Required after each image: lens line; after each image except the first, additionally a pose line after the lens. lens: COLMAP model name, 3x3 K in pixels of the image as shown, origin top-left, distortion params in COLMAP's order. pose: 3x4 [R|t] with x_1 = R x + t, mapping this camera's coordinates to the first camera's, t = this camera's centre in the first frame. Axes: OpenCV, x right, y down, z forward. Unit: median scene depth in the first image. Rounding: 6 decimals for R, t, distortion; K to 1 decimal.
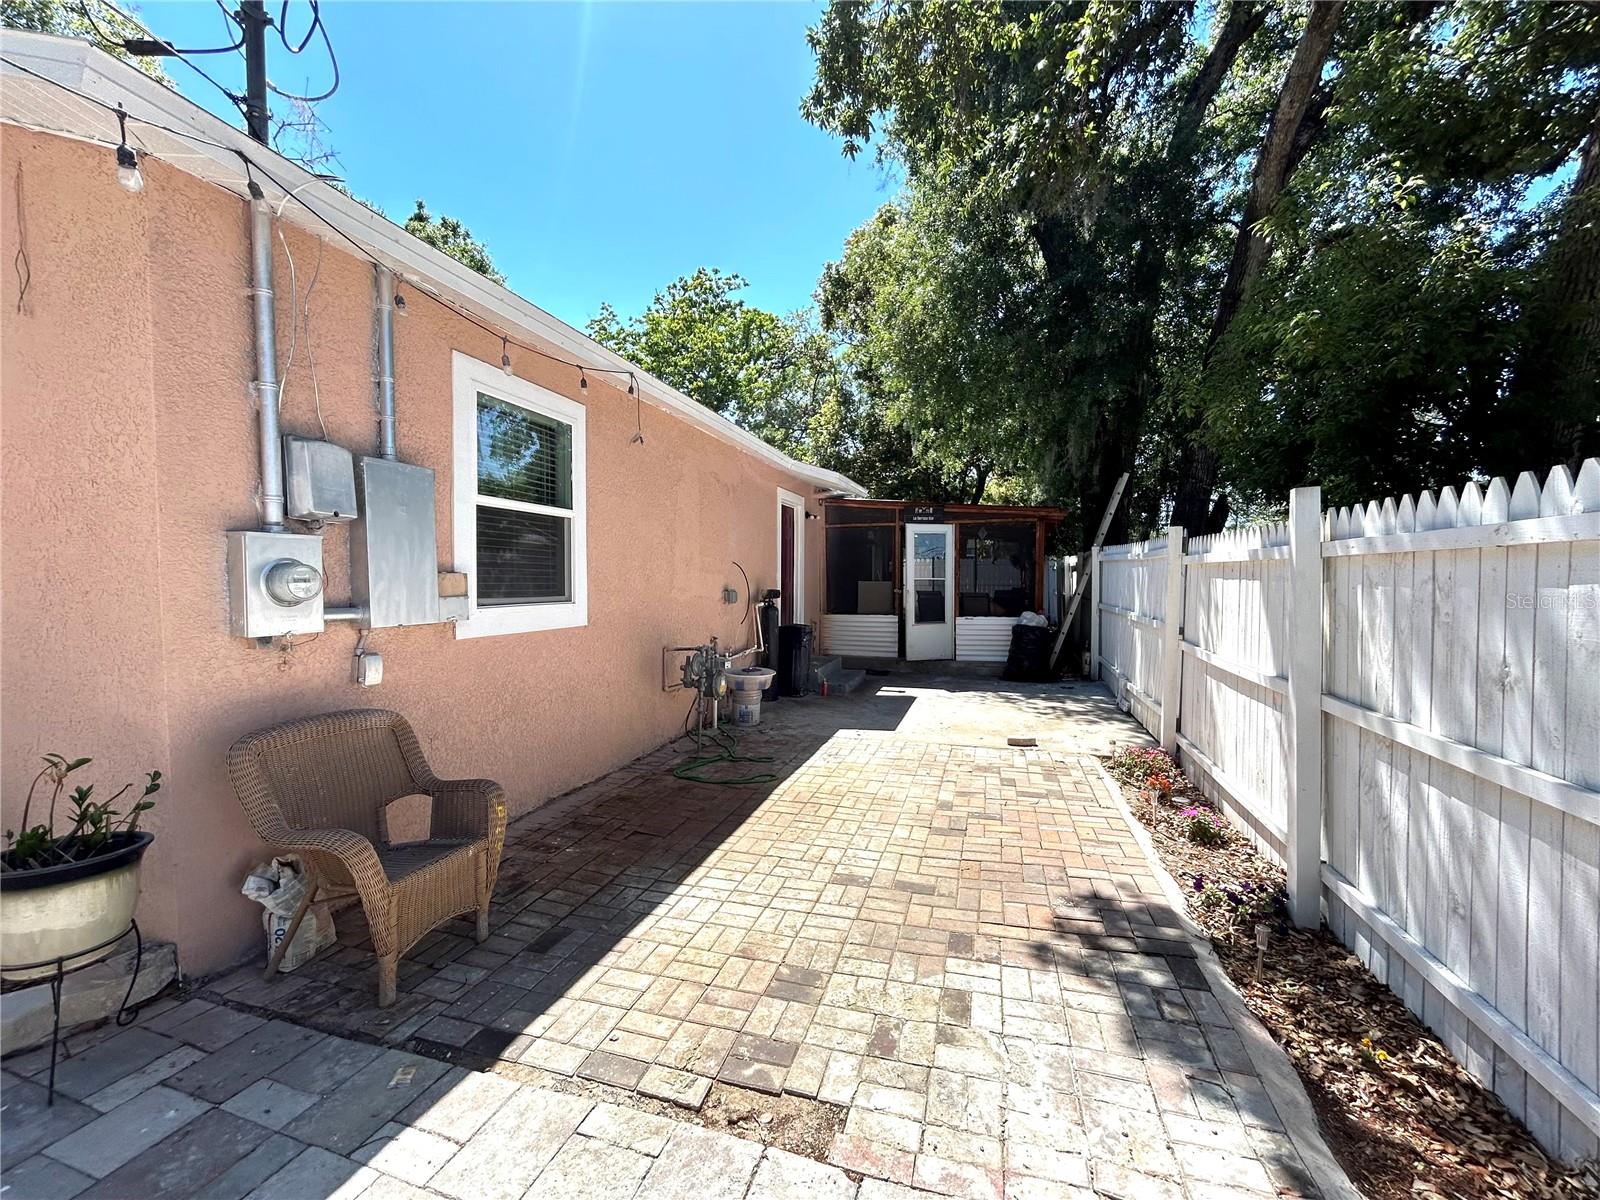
lens RADIAL K [[643.1, 0, 795.6], [0, 643.1, 599.2], [0, 0, 1]] dist [-0.004436, -0.000289]
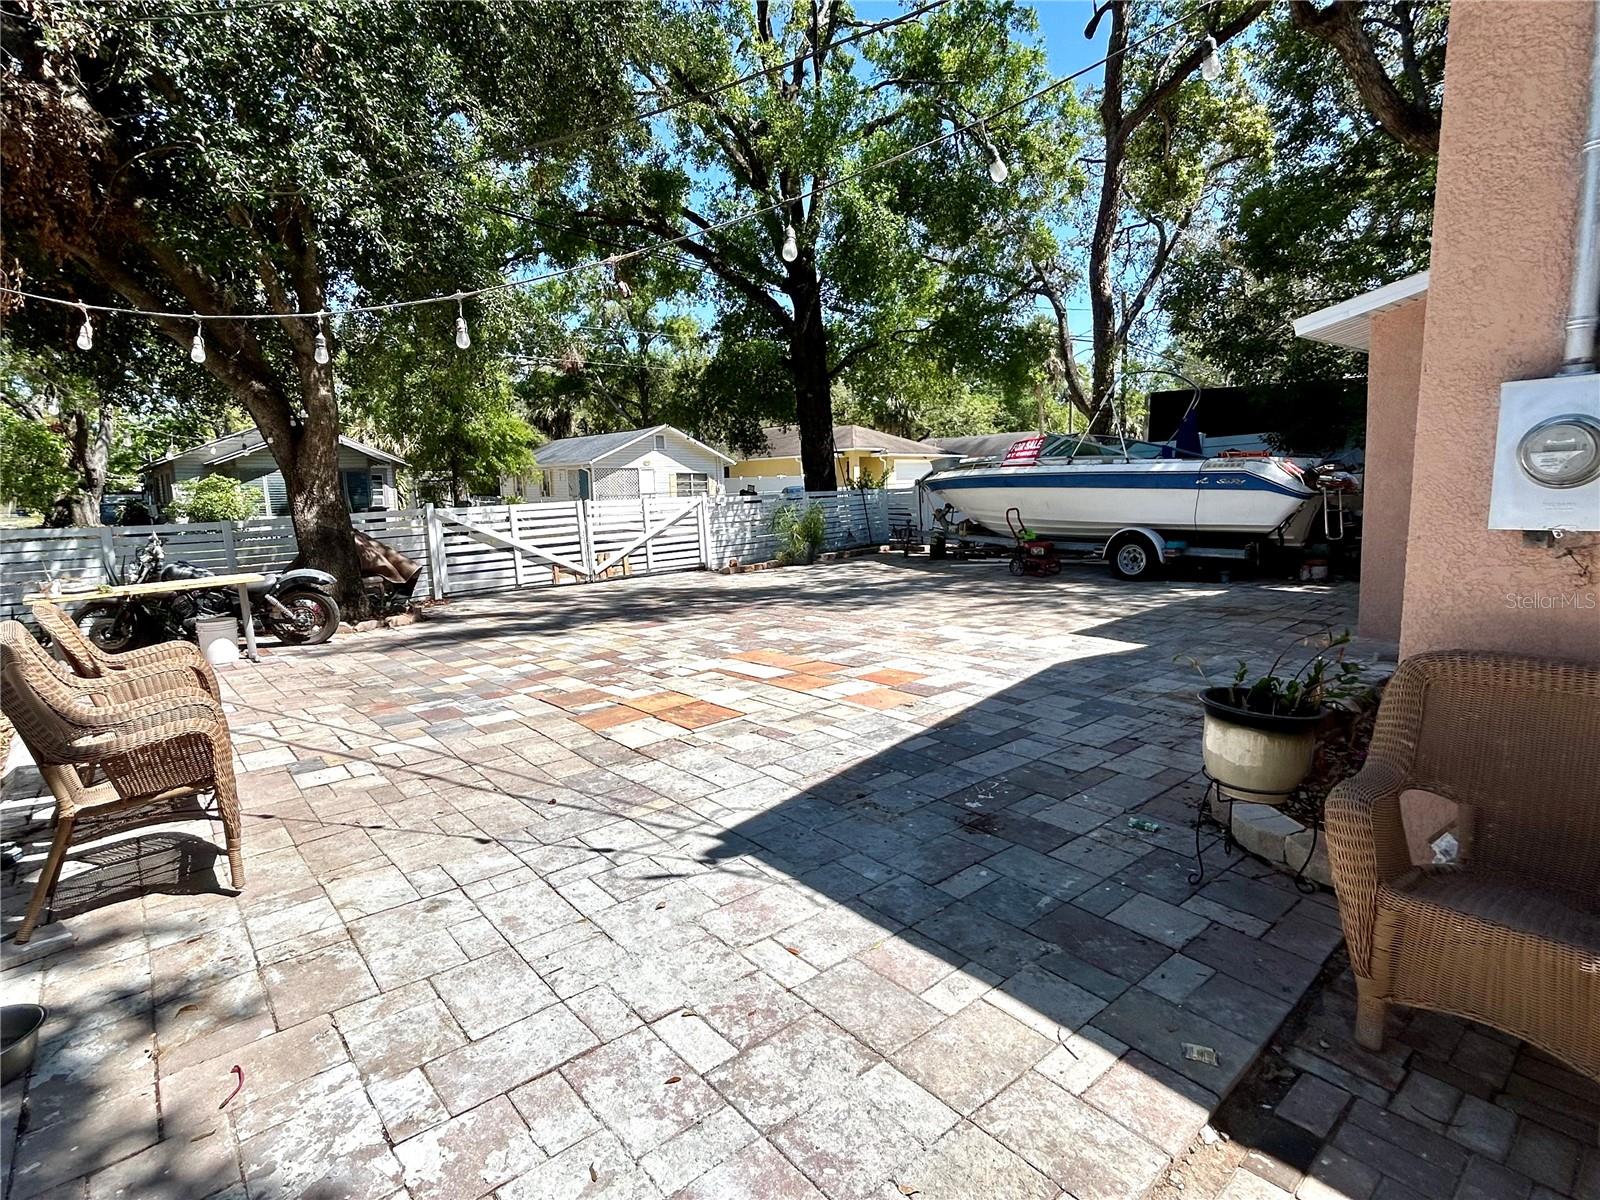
lens RADIAL K [[822.6, 0, 794.8], [0, 822.6, 606.1], [0, 0, 1]] dist [0.020062, 0.000595]
pose [[-0.530653, 0.141241, -0.835738, 0.456722], [0.006455, 0.986663, 0.162649, -0.017212], [0.847564, 0.080915, -0.524488, 0.966320]]
